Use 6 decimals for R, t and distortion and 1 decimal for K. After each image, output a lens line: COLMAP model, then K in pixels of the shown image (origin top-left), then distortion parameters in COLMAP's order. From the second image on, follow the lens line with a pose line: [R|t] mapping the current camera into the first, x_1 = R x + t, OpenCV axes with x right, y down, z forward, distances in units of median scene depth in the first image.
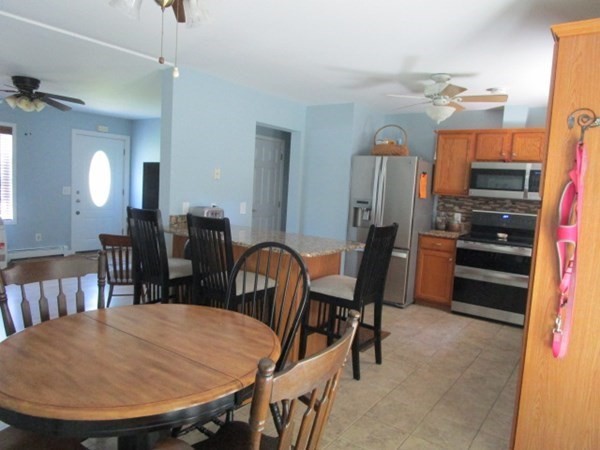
lens RADIAL K [[426.9, 0, 297.1], [0, 426.9, 227.3], [0, 0, 1]] dist [-0.031095, 0.005409]
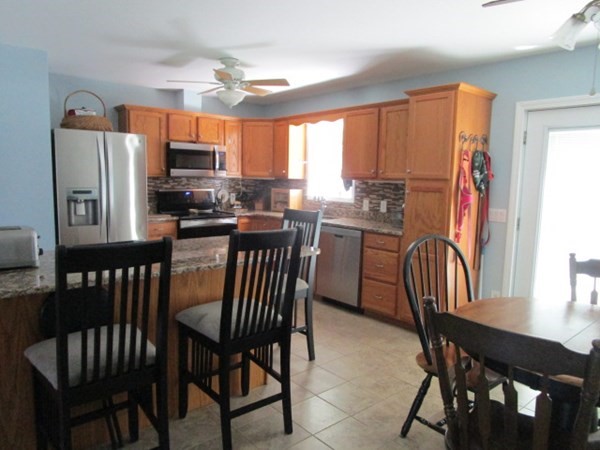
lens RADIAL K [[426.9, 0, 297.1], [0, 426.9, 227.3], [0, 0, 1]] dist [-0.031095, 0.005409]
pose [[0.240525, -0.164013, 0.956686, -0.516304], [0.091142, 0.985082, 0.145966, -0.076187], [-0.966354, 0.052086, 0.251885, 0.474720]]
